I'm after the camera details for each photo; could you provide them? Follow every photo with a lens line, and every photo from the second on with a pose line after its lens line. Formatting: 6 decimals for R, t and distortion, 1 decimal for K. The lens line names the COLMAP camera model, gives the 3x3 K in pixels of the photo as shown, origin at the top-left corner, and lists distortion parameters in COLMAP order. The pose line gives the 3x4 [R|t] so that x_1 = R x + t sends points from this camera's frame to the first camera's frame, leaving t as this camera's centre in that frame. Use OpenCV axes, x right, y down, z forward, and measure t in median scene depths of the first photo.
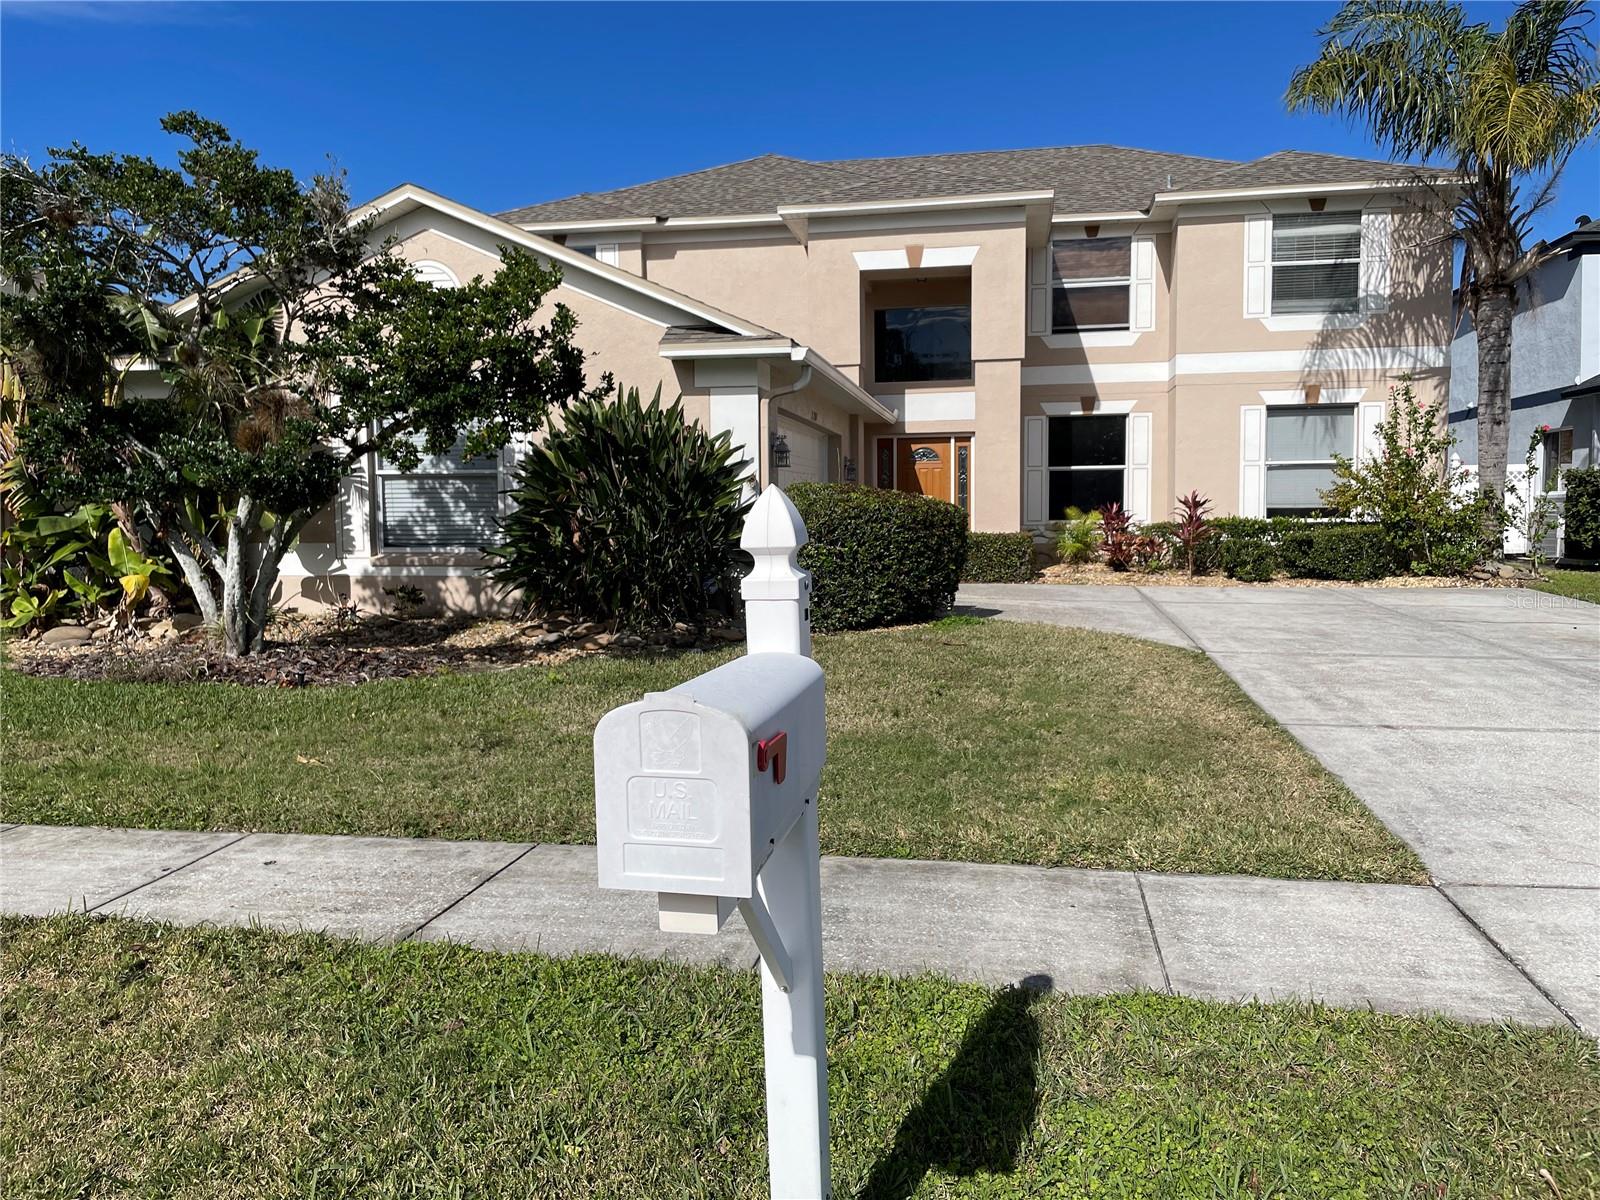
lens RADIAL K [[1200.6, 0, 799.9], [0, 1200.6, 603.4], [0, 0, 1]] dist [0.083180, -0.109138]
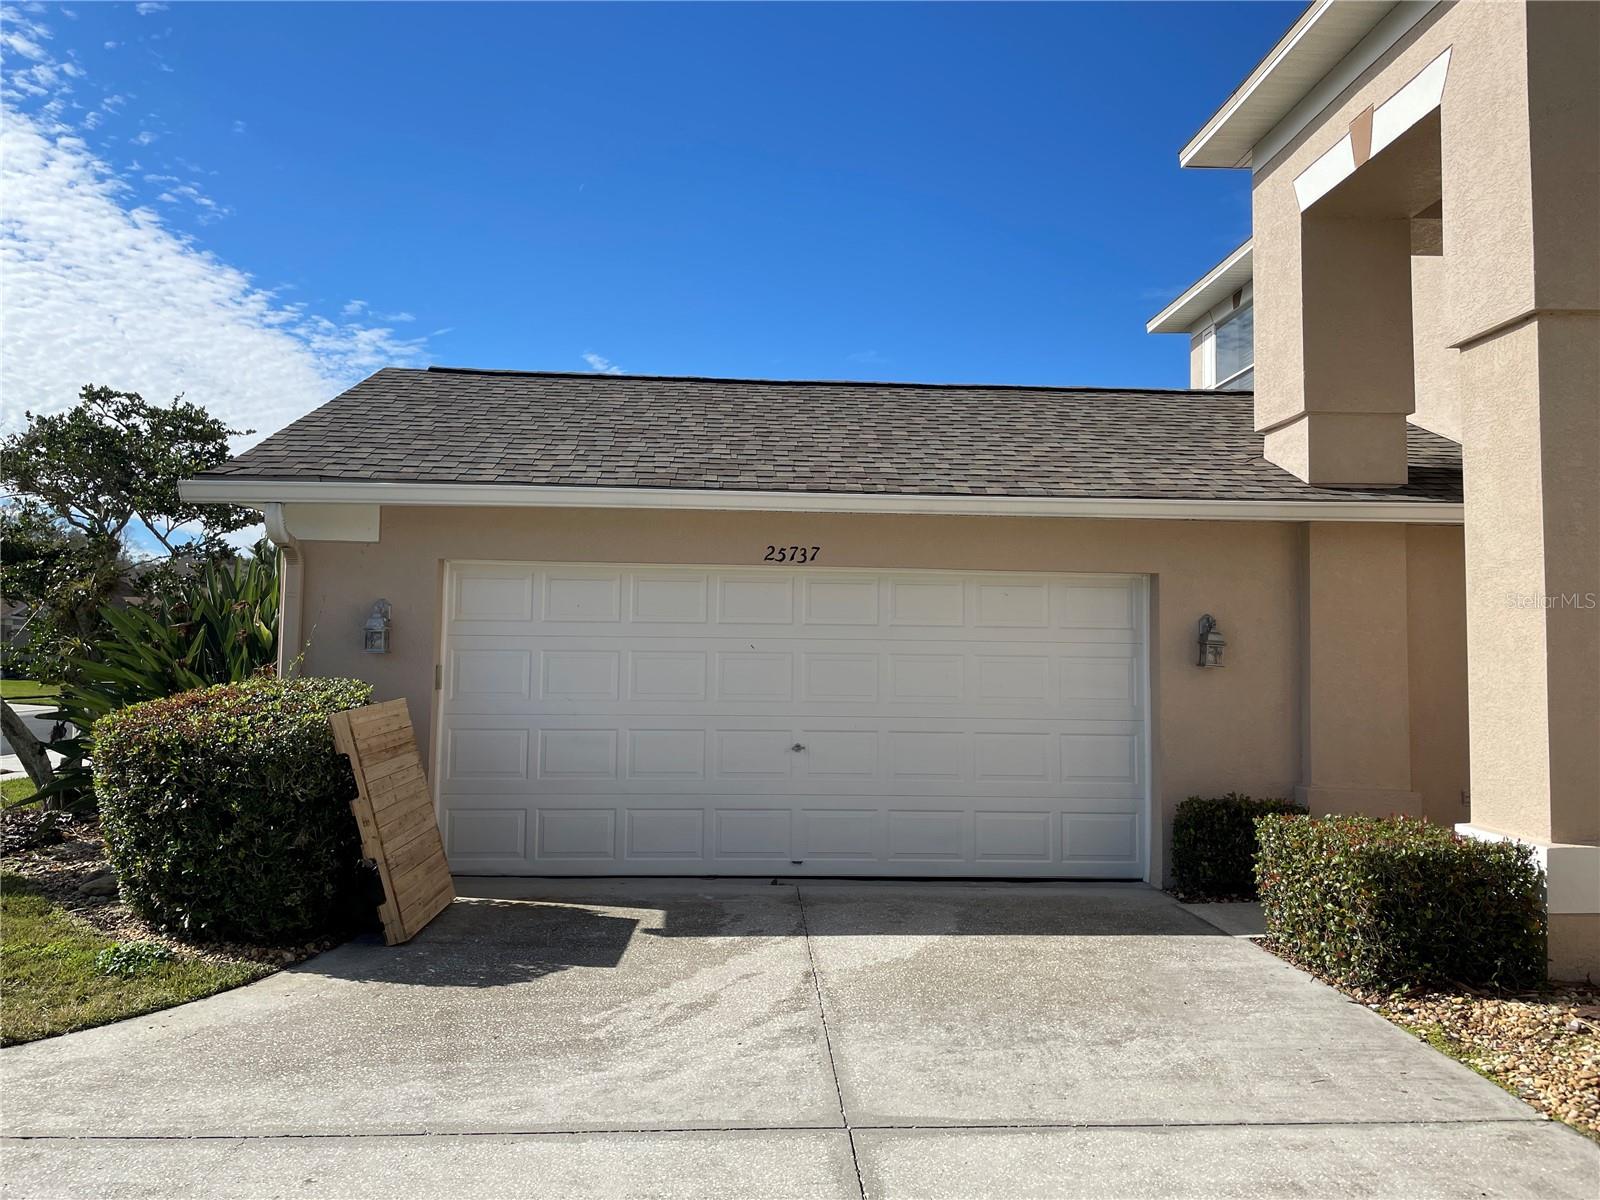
lens RADIAL K [[1199.8, 0, 800.0], [0, 1199.8, 600.0], [0, 0, 1]] dist [0.083386, -0.108745]
pose [[0.218085, -0.030091, -0.975466, 0.462393], [-0.094715, 0.994154, -0.051843, -0.088634], [0.971323, 0.103698, 0.213960, 0.742433]]
